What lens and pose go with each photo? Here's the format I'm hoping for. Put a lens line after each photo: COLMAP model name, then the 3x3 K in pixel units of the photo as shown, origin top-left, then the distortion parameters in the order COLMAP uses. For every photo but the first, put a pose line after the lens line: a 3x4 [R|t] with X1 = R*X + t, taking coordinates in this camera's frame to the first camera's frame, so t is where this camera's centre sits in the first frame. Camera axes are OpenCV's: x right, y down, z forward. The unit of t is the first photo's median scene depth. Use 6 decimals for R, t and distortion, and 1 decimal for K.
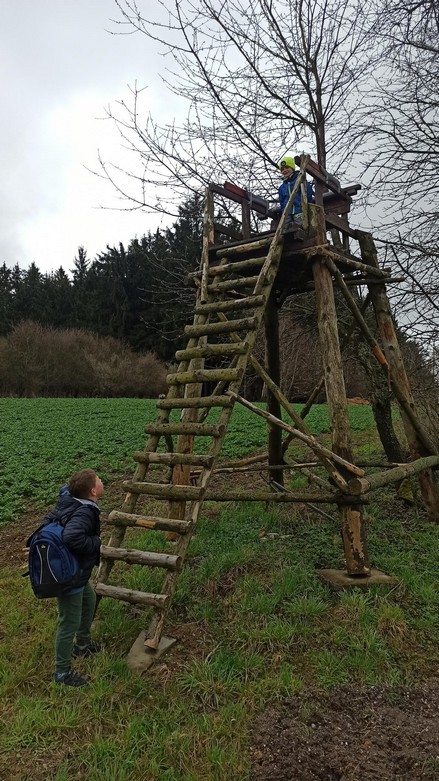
lens RADIAL K [[571.7, 0, 219.5], [0, 571.7, 390.5], [0, 0, 1]] dist [0.054760, -0.007256]
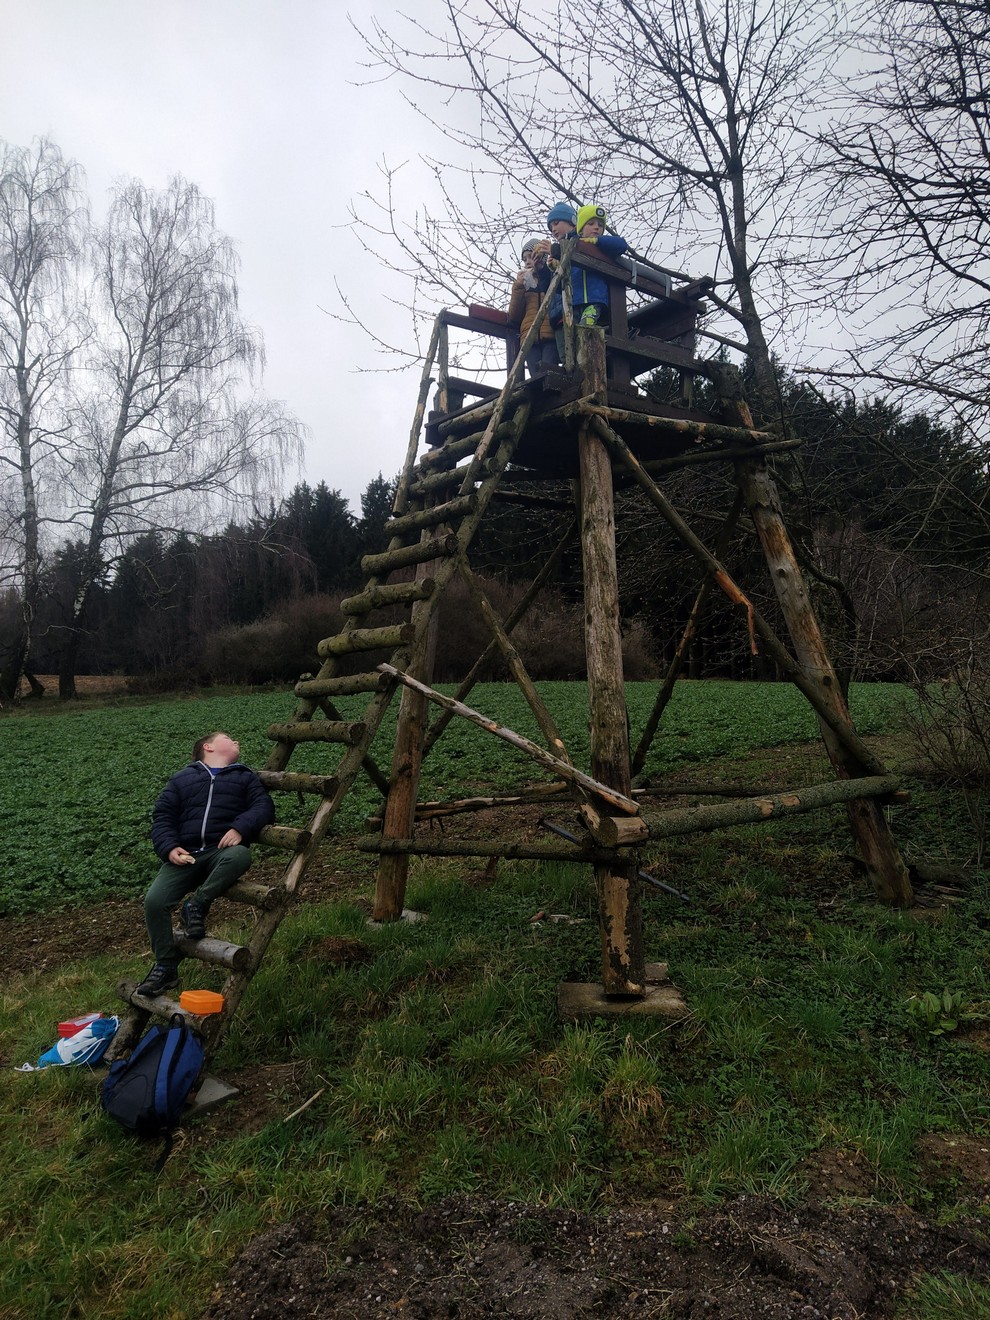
lens RADIAL K [[964.6, 0, 496.2], [0, 964.6, 654.5], [0, 0, 1]] dist [0.127979, -0.169815]
pose [[0.964013, -0.035043, -0.263535, 0.319803], [0.031550, 0.999349, -0.017475, 0.009680], [0.263976, 0.008532, 0.964492, 0.067790]]
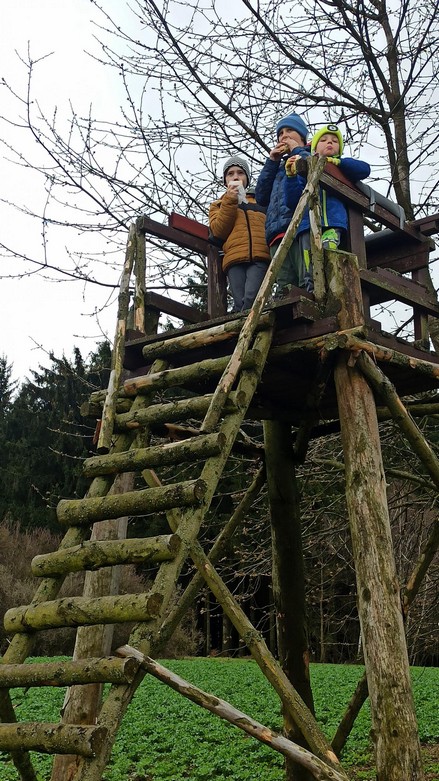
lens RADIAL K [[1137.9, 0, 221.4], [0, 1137.9, 397.1], [0, 0, 1]] dist [0.090757, -0.098845]
pose [[0.998636, -0.013995, -0.050300, 0.113932], [0.003303, 0.978410, -0.206646, -0.003845], [0.052106, 0.206198, 0.977122, 0.082733]]
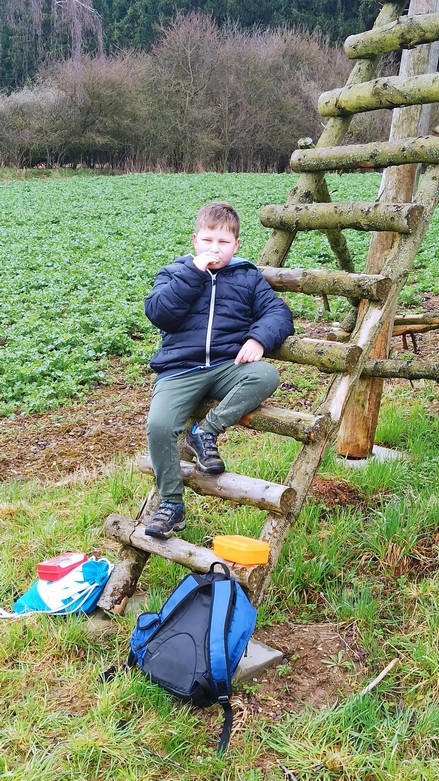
lens RADIAL K [[1137.9, 0, 221.4], [0, 1137.9, 397.1], [0, 0, 1]] dist [0.090757, -0.098845]
pose [[0.950263, 0.055534, -0.306457, 0.108684], [0.007639, 0.979523, 0.201189, 0.021827], [0.311355, -0.193523, 0.930380, 0.098673]]
